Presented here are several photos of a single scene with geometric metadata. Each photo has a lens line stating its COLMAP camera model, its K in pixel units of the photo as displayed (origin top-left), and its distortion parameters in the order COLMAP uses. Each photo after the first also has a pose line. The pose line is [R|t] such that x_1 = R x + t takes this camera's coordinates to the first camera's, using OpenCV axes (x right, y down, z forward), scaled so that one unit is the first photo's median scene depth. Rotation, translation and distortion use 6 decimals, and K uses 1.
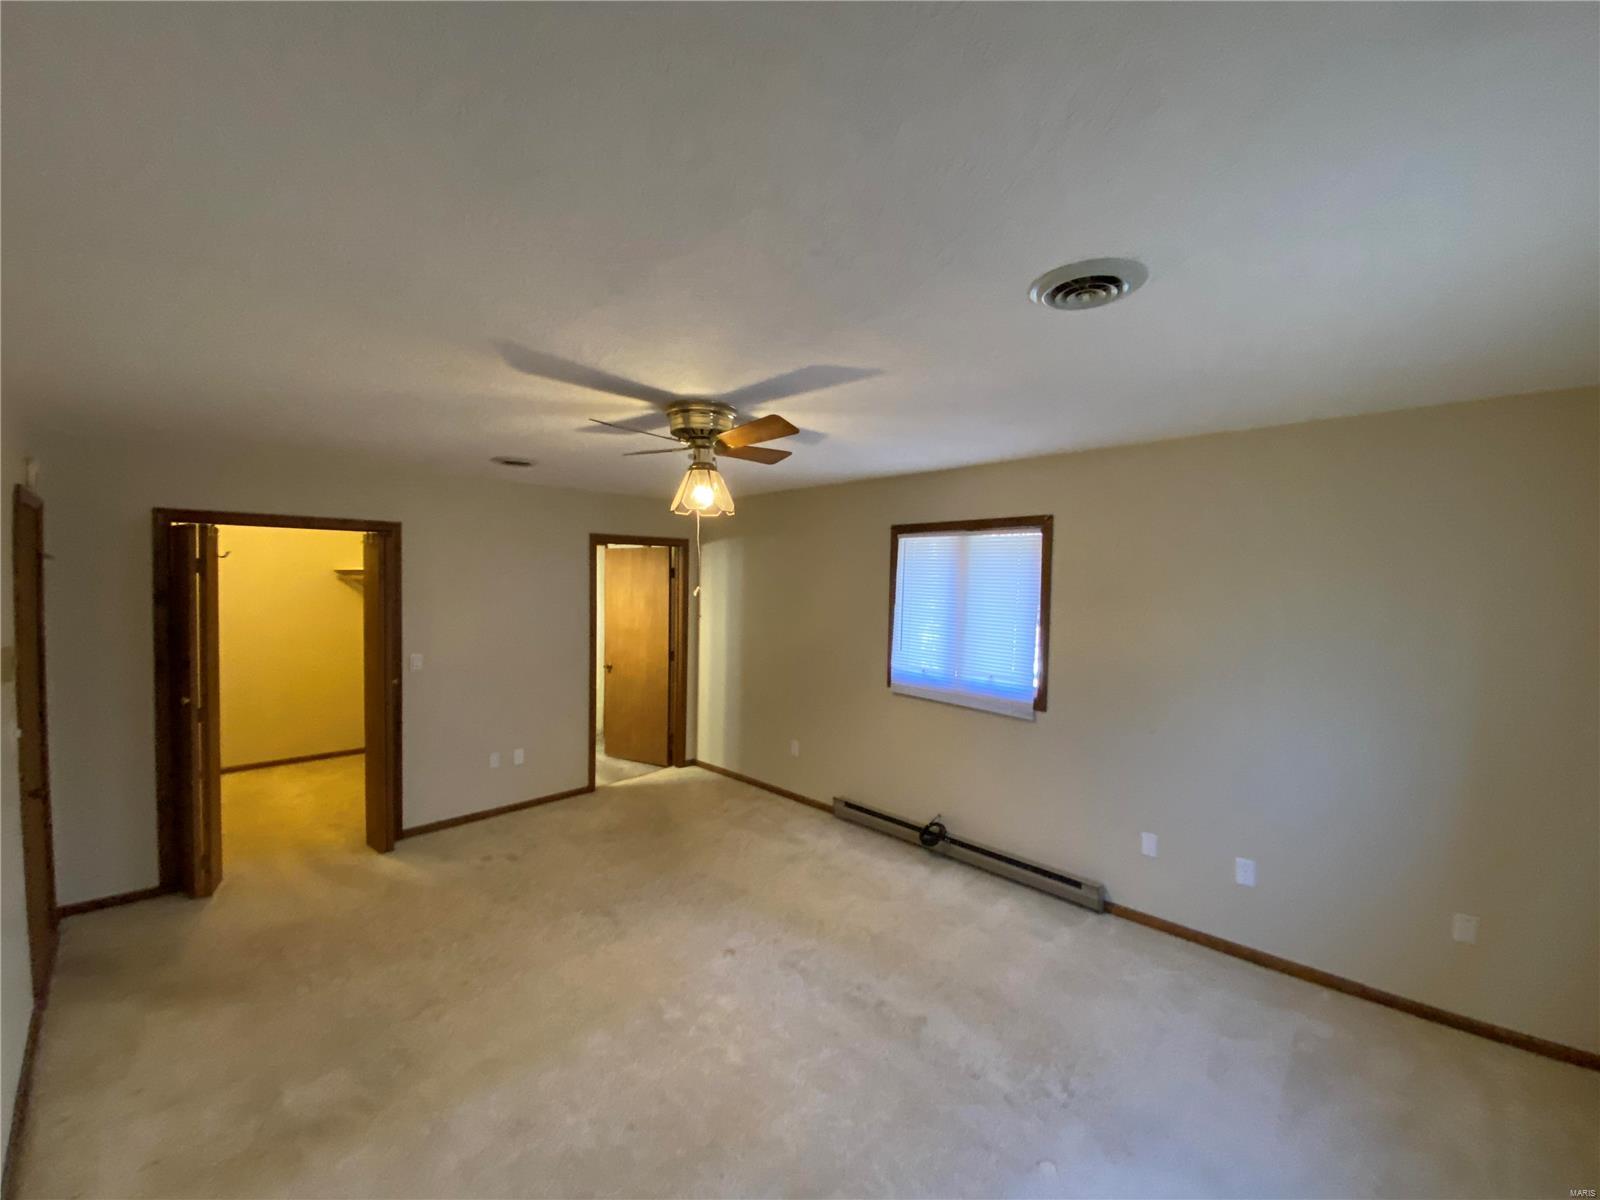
lens RADIAL K [[656.4, 0, 800.0], [0, 656.4, 600.0], [0, 0, 1]] dist [0.037223, -0.028382]
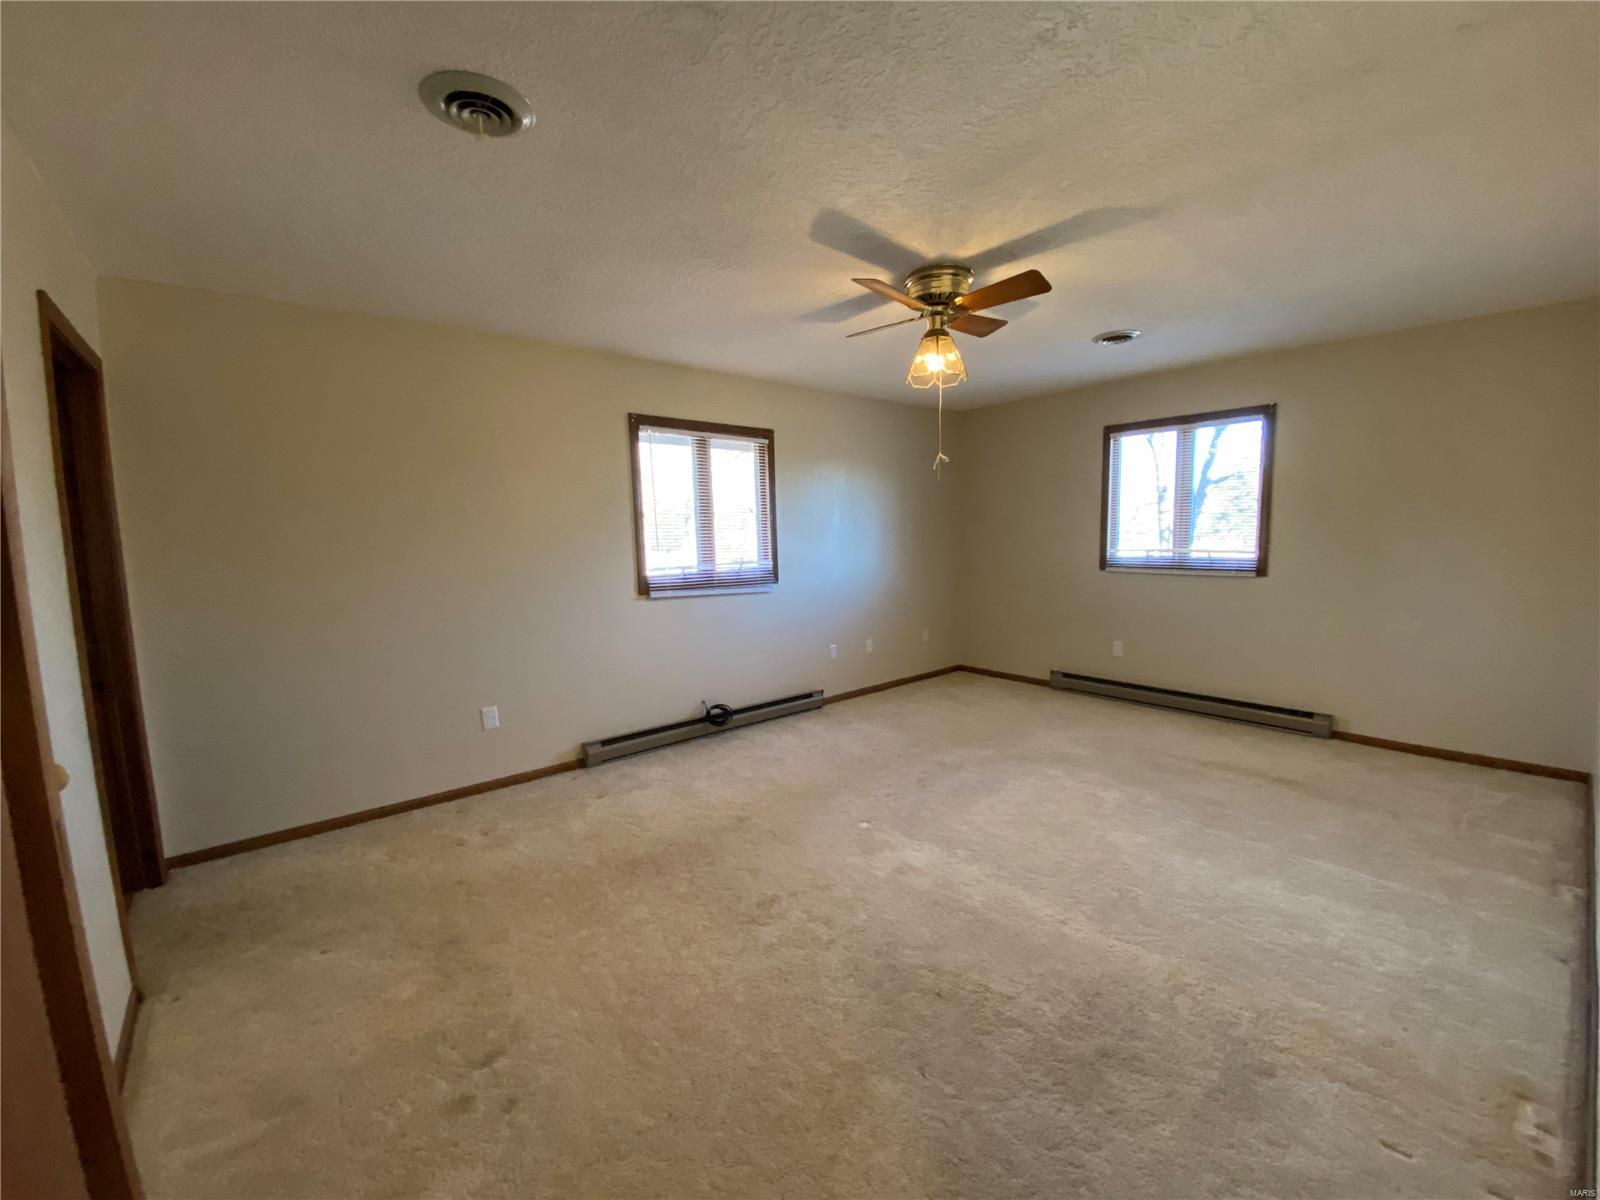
lens RADIAL K [[647.2, 0, 804.2], [0, 647.2, 605.8], [0, 0, 1]] dist [0.033410, -0.027487]
pose [[0.099860, -0.133131, 0.986055, -0.839341], [0.056661, 0.990161, 0.127947, 0.049063], [-0.993387, 0.043094, 0.106421, 0.765285]]
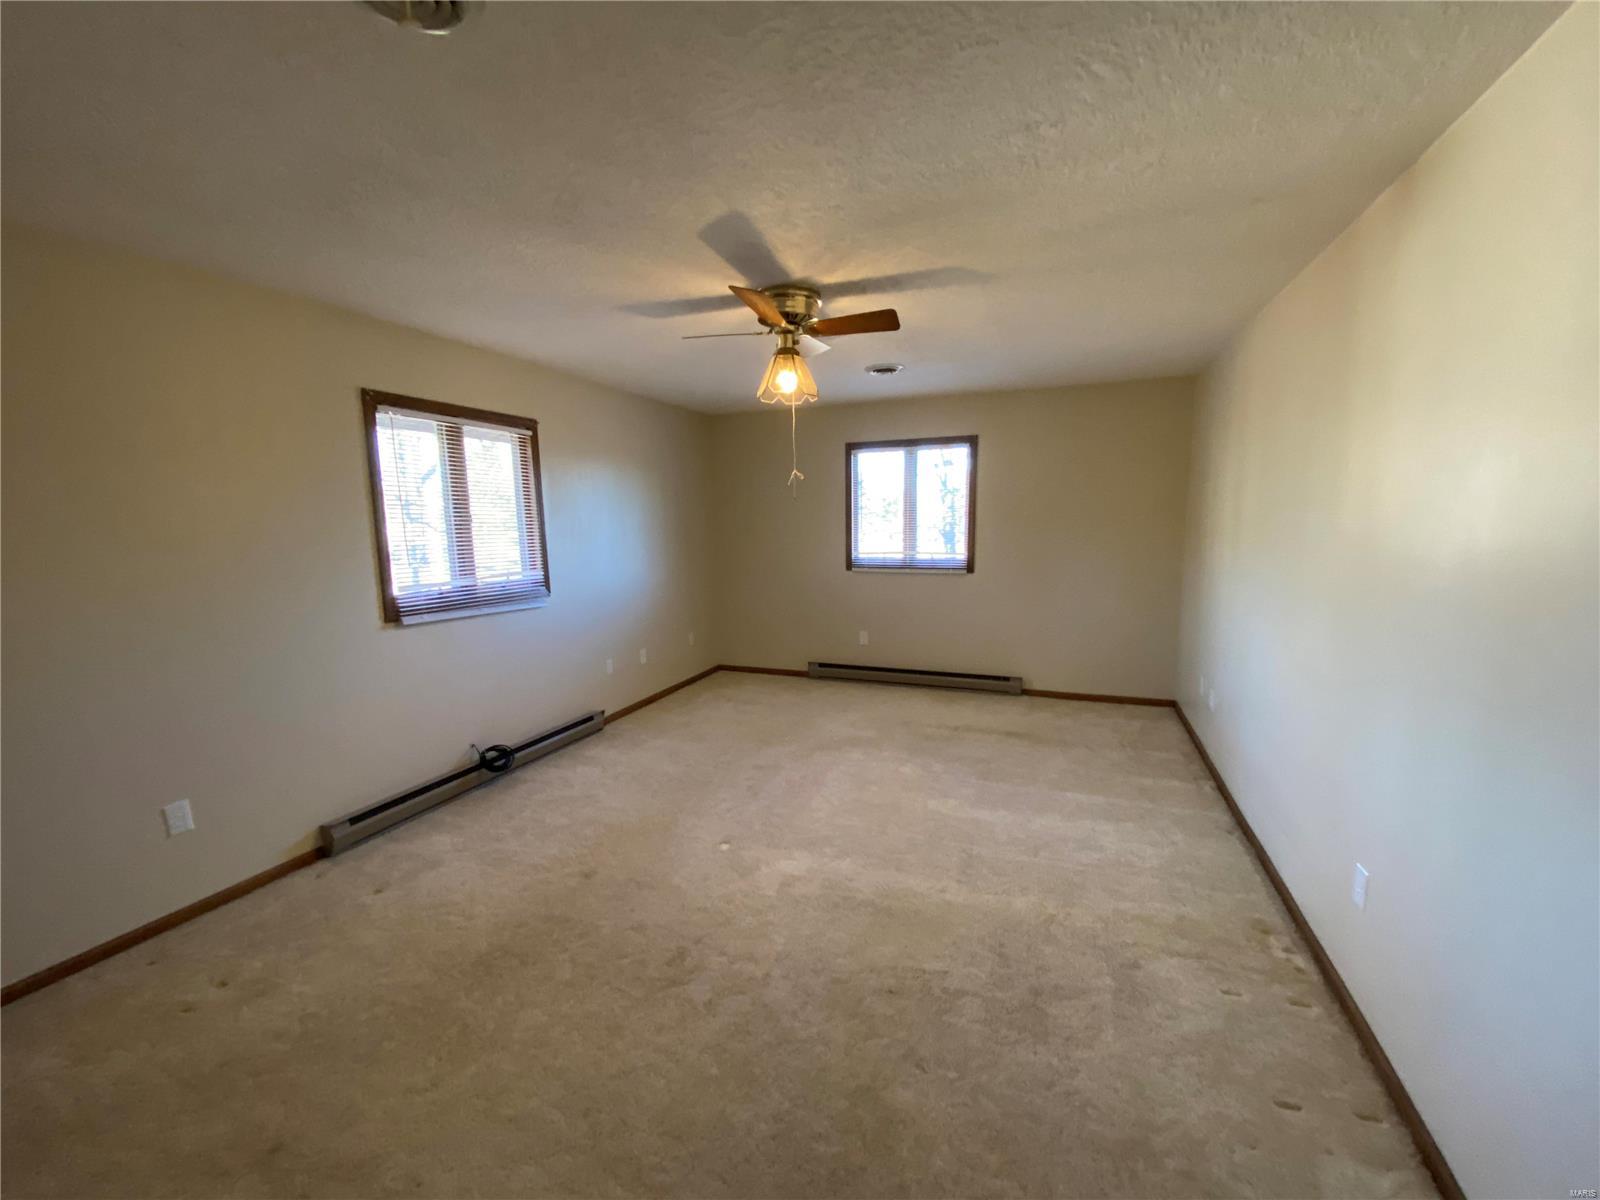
lens RADIAL K [[647.2, 0, 804.2], [0, 647.2, 605.8], [0, 0, 1]] dist [0.033410, -0.027487]
pose [[-0.397010, -0.137632, 0.907436, -0.784613], [0.036865, 0.985503, 0.165602, 0.013201], [-0.917074, 0.099198, -0.386181, 0.973183]]
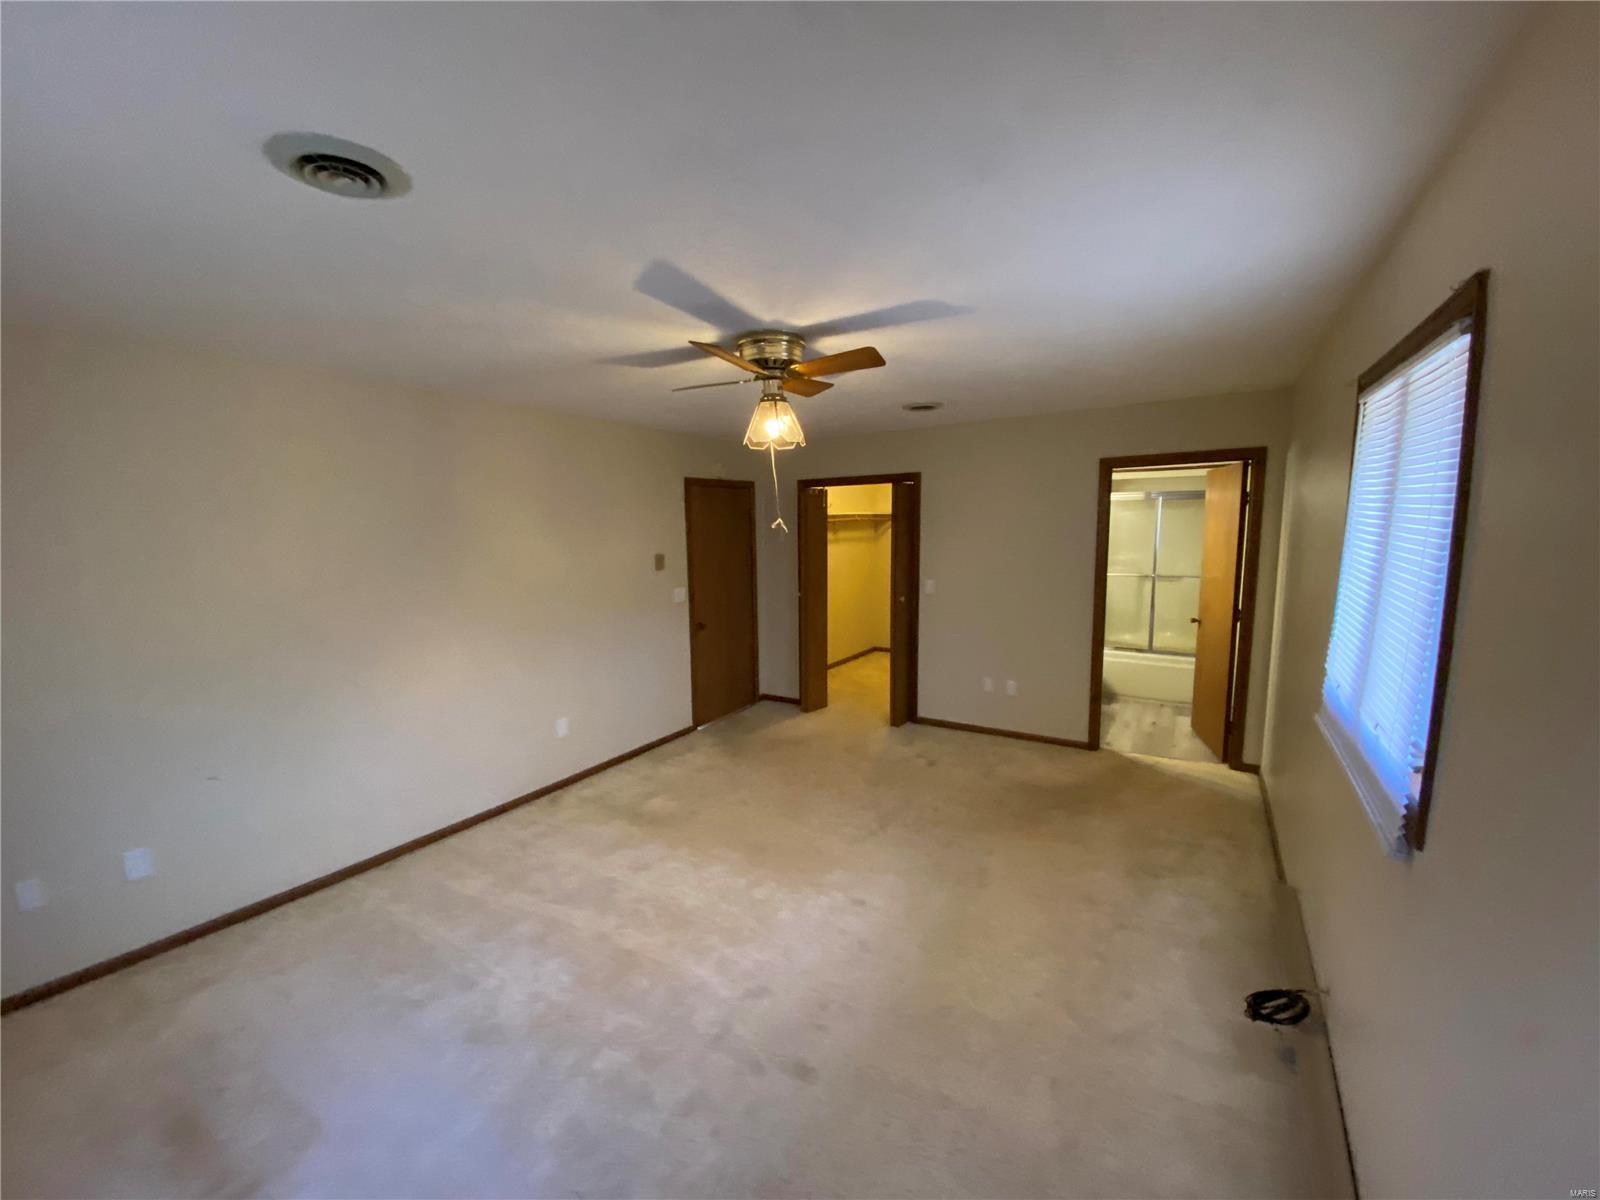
lens RADIAL K [[647.2, 0, 804.2], [0, 647.2, 605.8], [0, 0, 1]] dist [0.033410, -0.027487]
pose [[0.211483, 0.106792, -0.971530, 0.600584], [-0.007656, 0.994163, 0.107613, 0.001763], [0.977352, -0.015321, 0.211066, 0.580602]]
